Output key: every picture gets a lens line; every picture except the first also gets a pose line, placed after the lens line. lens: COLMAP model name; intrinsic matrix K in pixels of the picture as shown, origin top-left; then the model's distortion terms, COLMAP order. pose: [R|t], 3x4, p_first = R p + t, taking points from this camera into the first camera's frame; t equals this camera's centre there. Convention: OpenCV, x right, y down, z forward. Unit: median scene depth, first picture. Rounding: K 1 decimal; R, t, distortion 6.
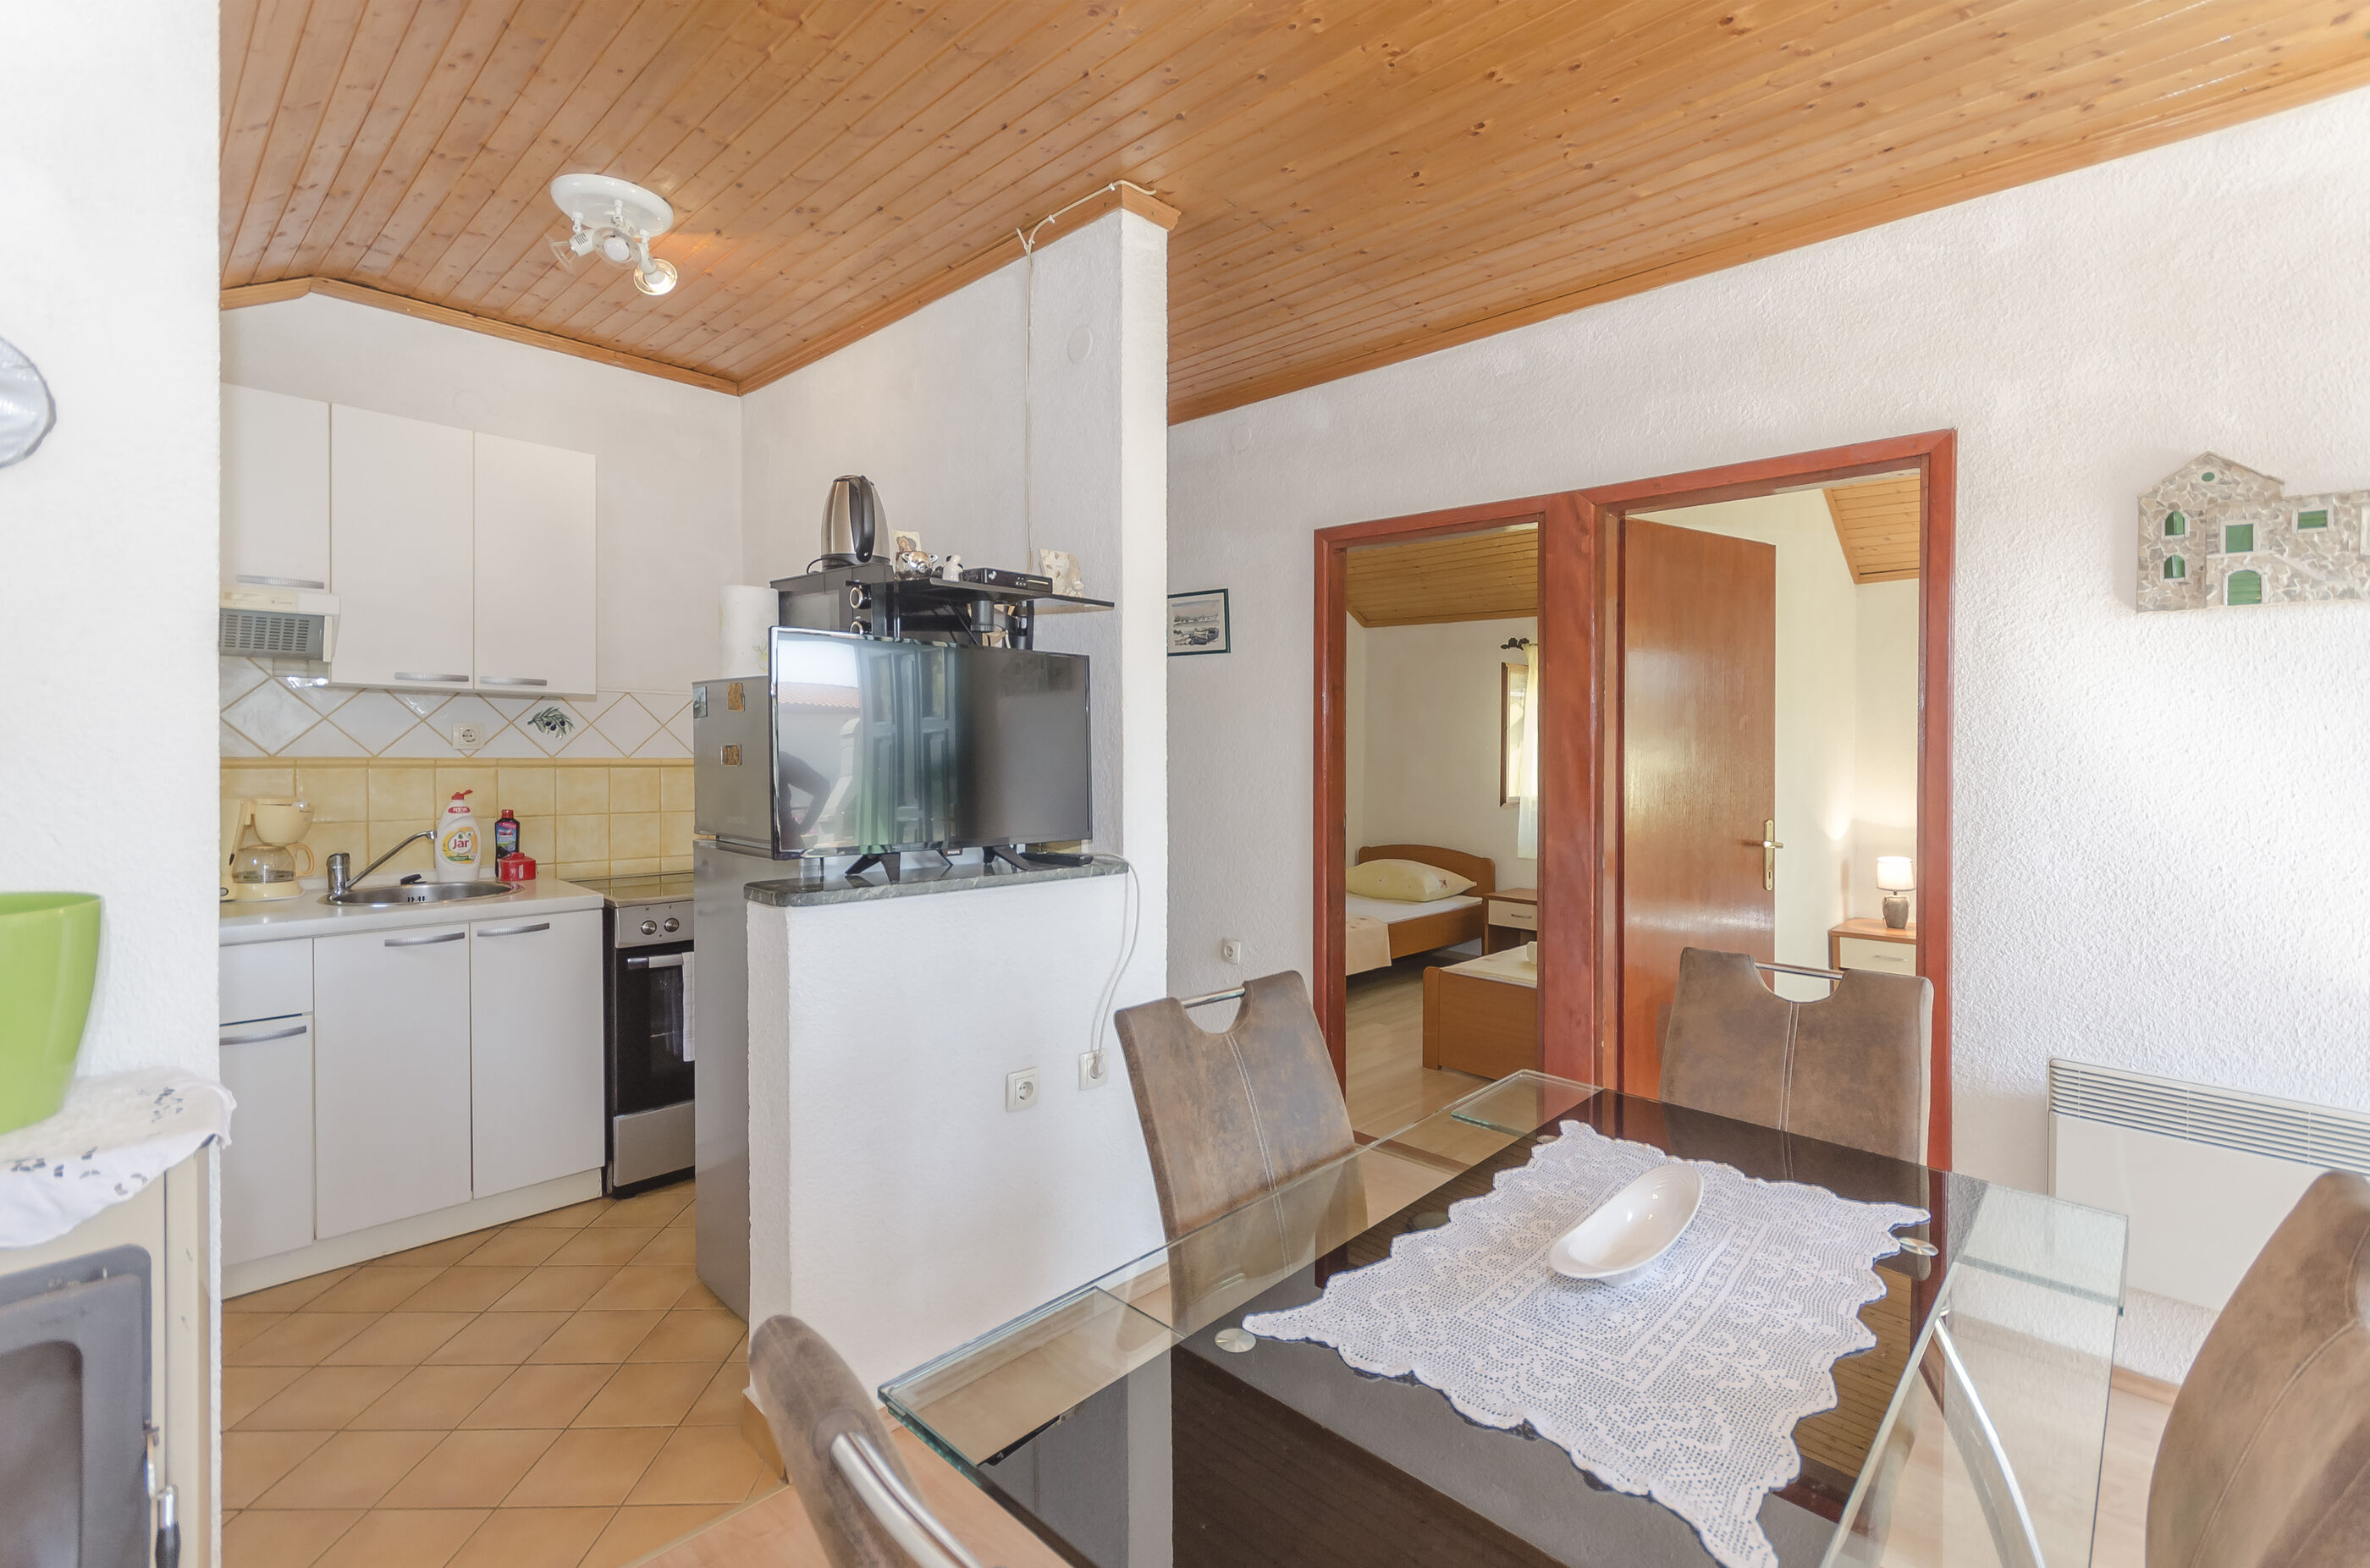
lens RADIAL K [[1026.3, 0, 1190.6], [0, 1026.3, 799.7], [0, 0, 1]] dist [0.010622, -0.001291]
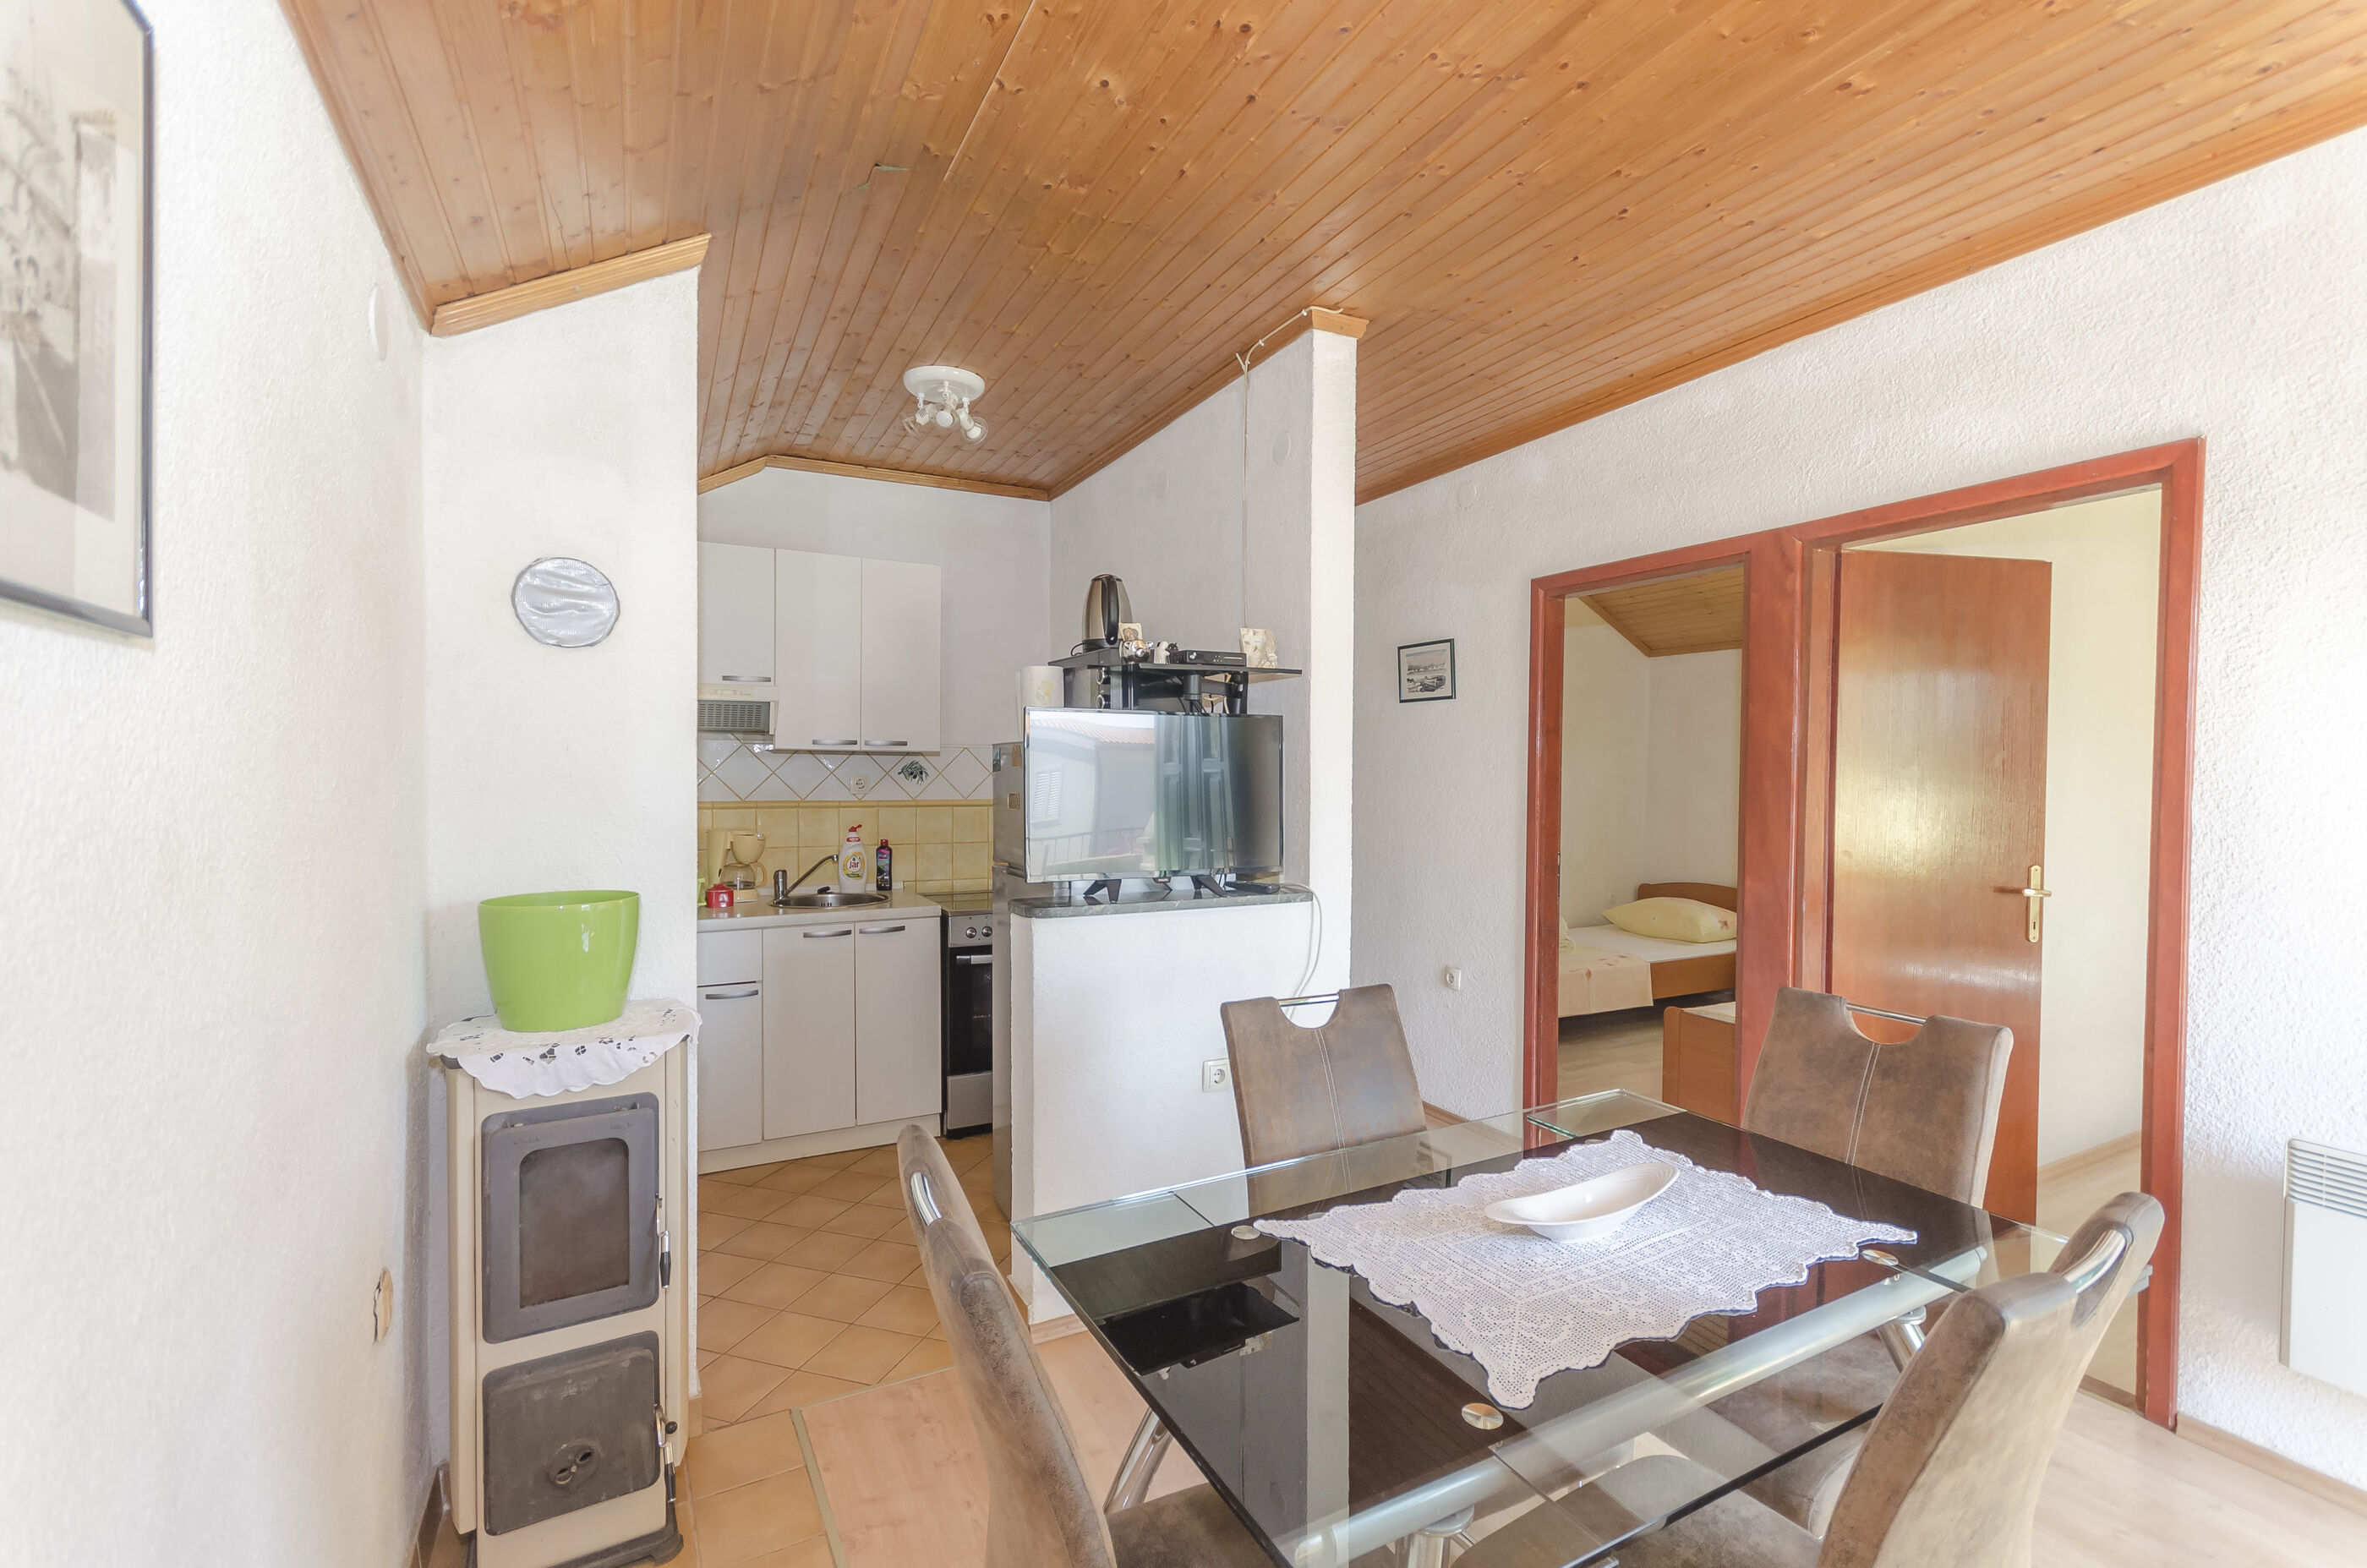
lens RADIAL K [[984.1, 0, 1136.3], [0, 984.1, 839.4], [0, 0, 1]] dist [0.011522, -0.000478]
pose [[0.936179, 0.009365, -0.351400, 0.129455], [-0.006320, 0.999932, 0.009812, -0.007637], [0.351468, -0.006965, 0.936174, -0.105836]]
